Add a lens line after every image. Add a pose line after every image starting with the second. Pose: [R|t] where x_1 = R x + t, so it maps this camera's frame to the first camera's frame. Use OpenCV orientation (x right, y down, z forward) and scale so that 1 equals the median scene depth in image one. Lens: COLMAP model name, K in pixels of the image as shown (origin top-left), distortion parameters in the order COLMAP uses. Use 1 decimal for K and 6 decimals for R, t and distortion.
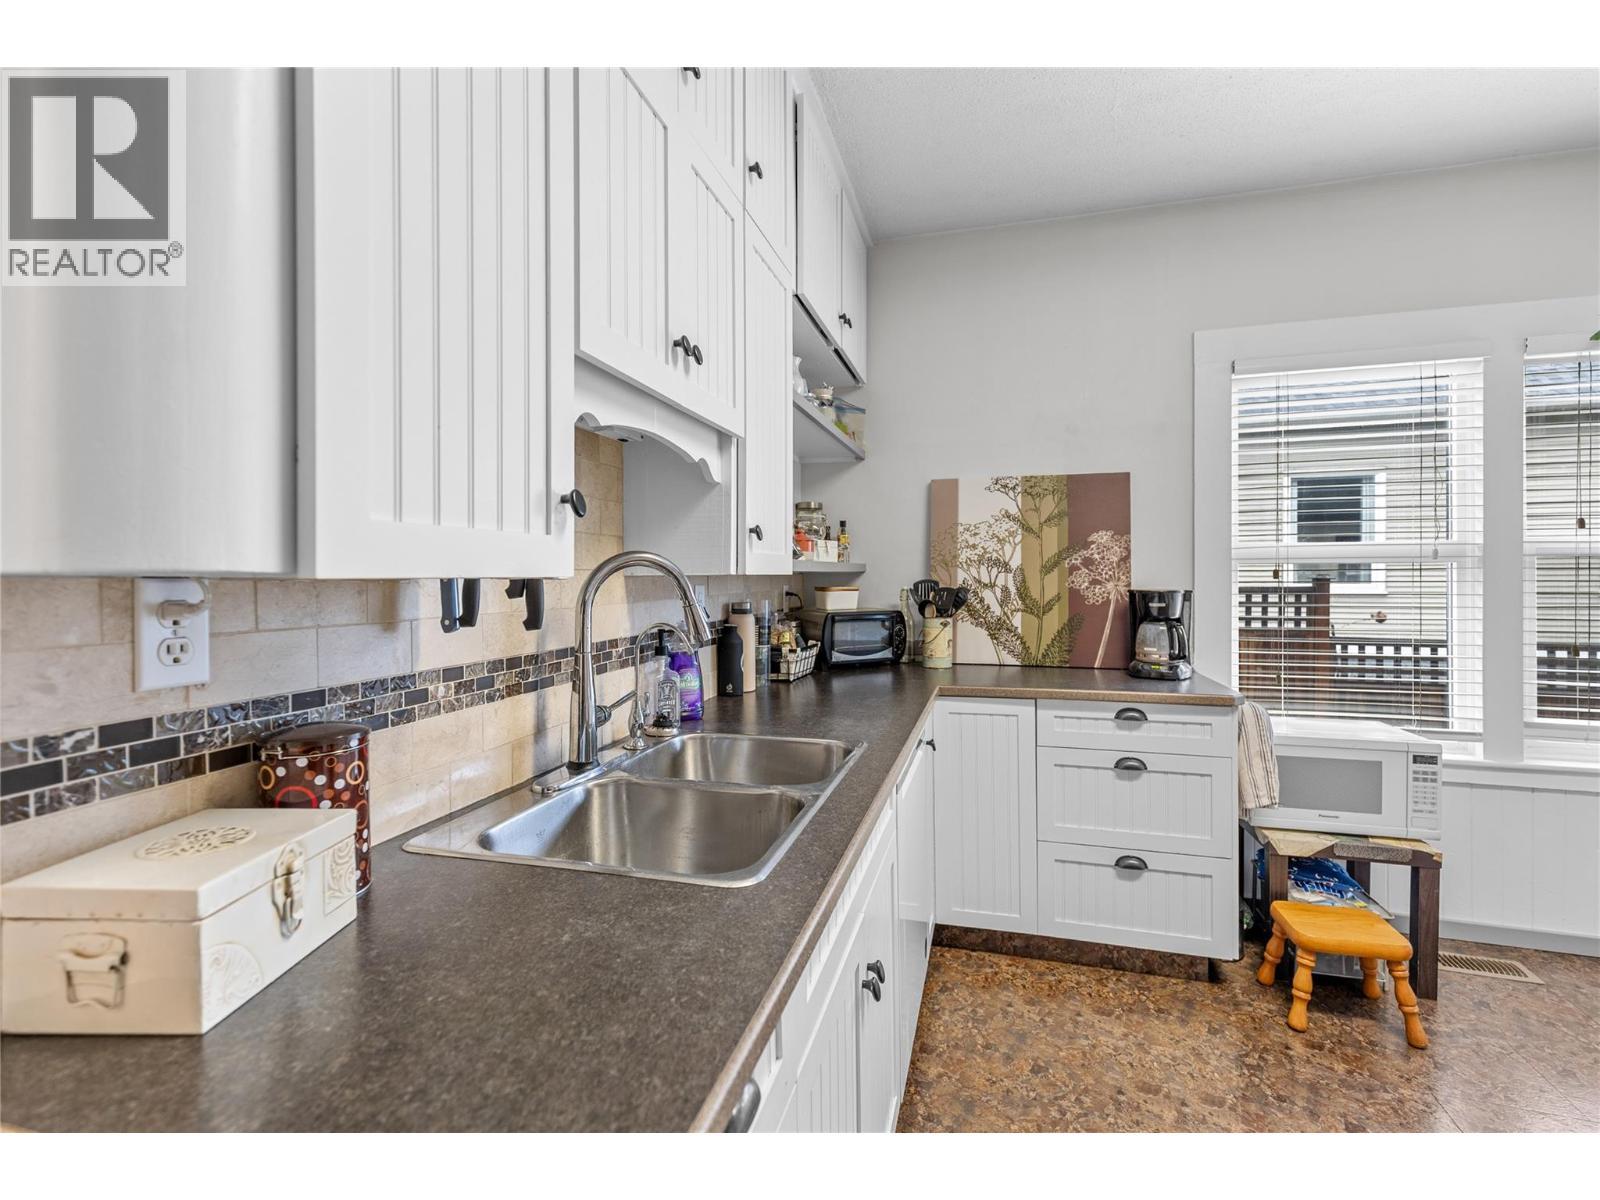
lens RADIAL K [[723.7, 0, 789.5], [0, 723.7, 579.8], [0, 0, 1]] dist [-0.000372, 0.000378]
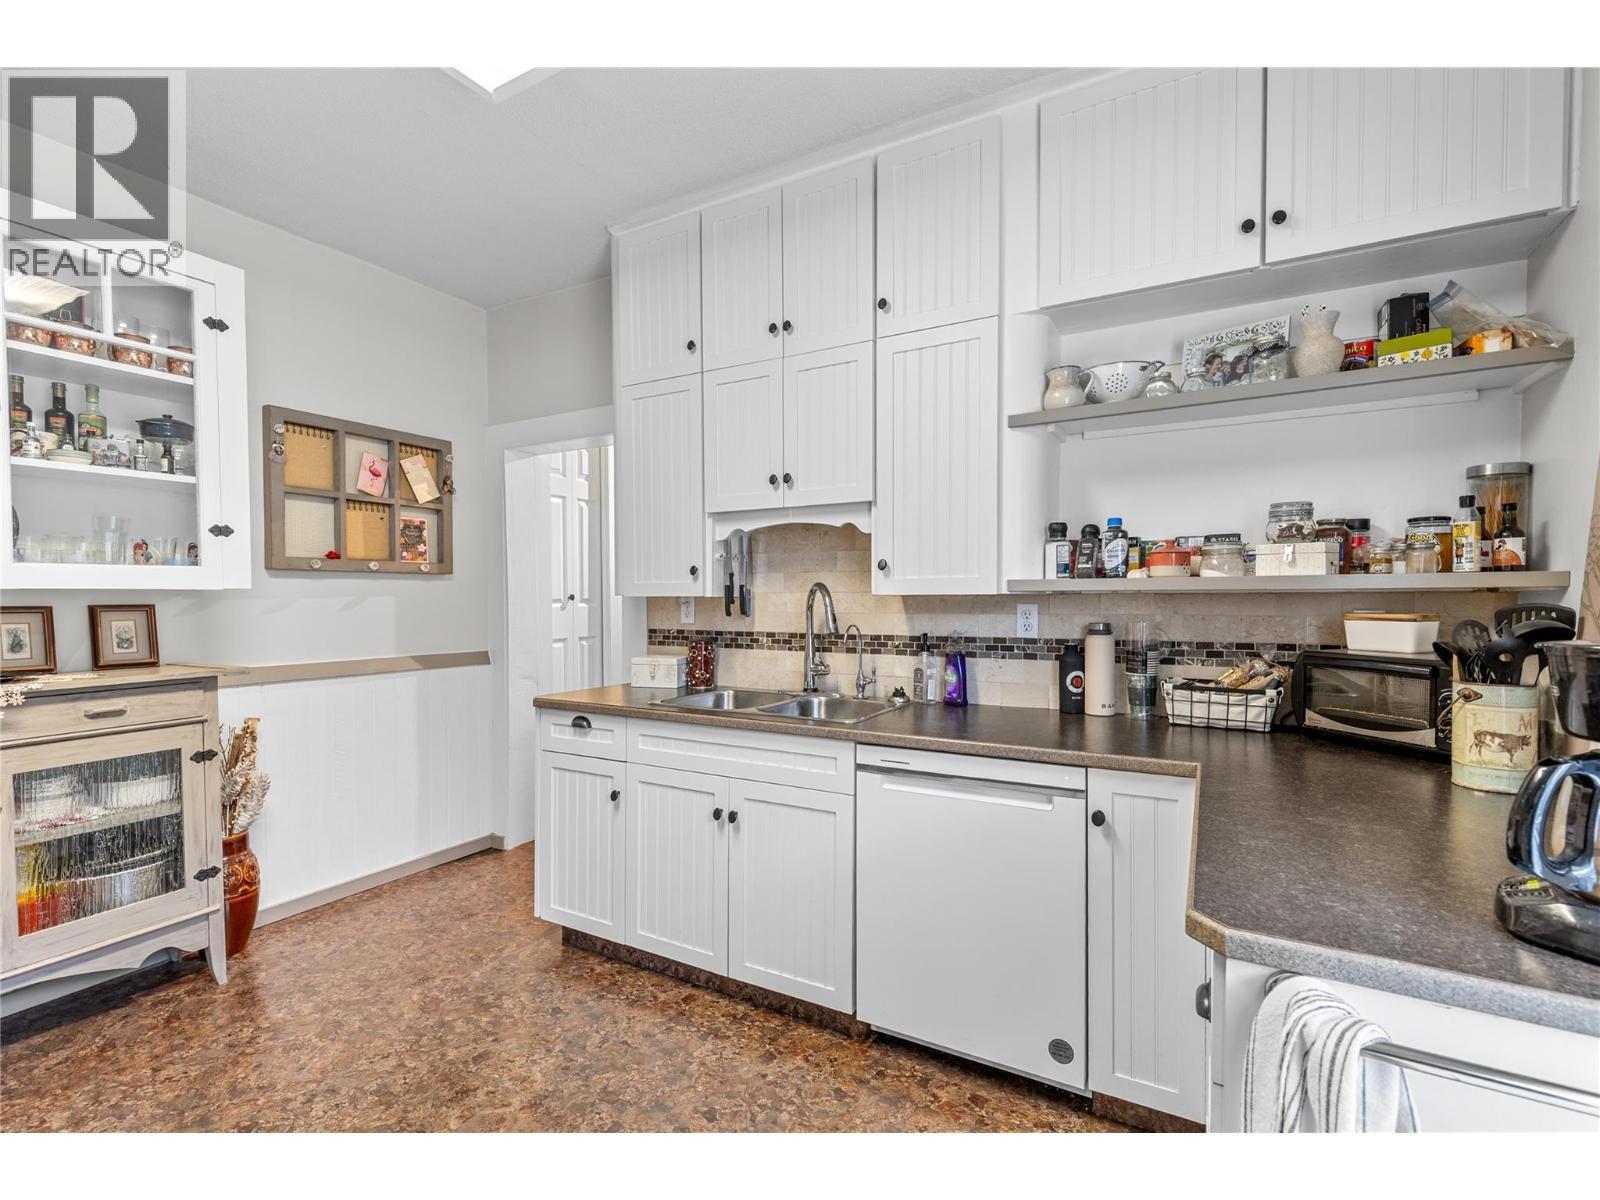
lens RADIAL K [[721.9, 0, 802.7], [0, 721.9, 622.7], [0, 0, 1]] dist [0.001406, 0.000321]
pose [[-0.223740, 0.037883, -0.973912, 0.888541], [-0.004598, 0.999192, 0.039922, -0.005433], [0.974638, 0.013410, -0.223386, 0.767040]]
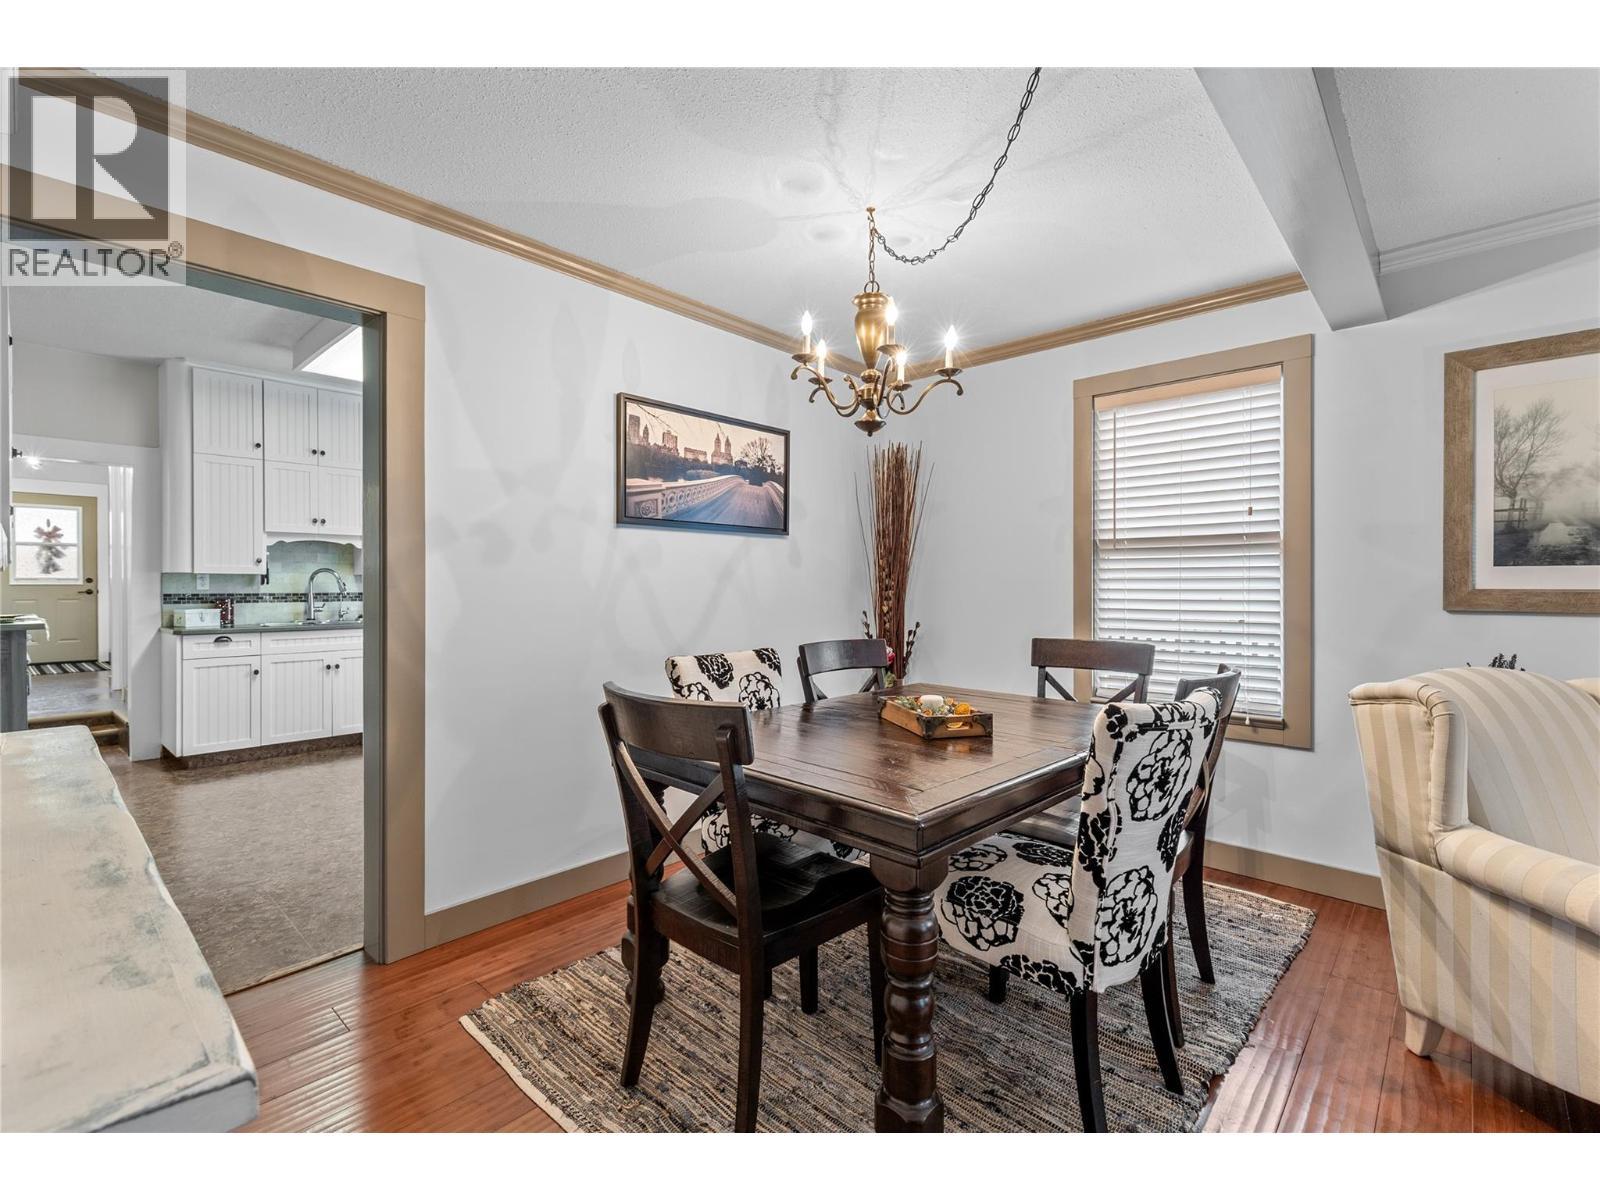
lens RADIAL K [[726.3, 0, 796.2], [0, 726.3, 590.9], [0, 0, 1]] dist [0.001089, 0.000180]
pose [[0.896136, 0.004138, -0.443761, 2.179414], [-0.004699, 0.999989, -0.000165, 0.041528], [0.443755, 0.002233, 0.896145, -0.803201]]
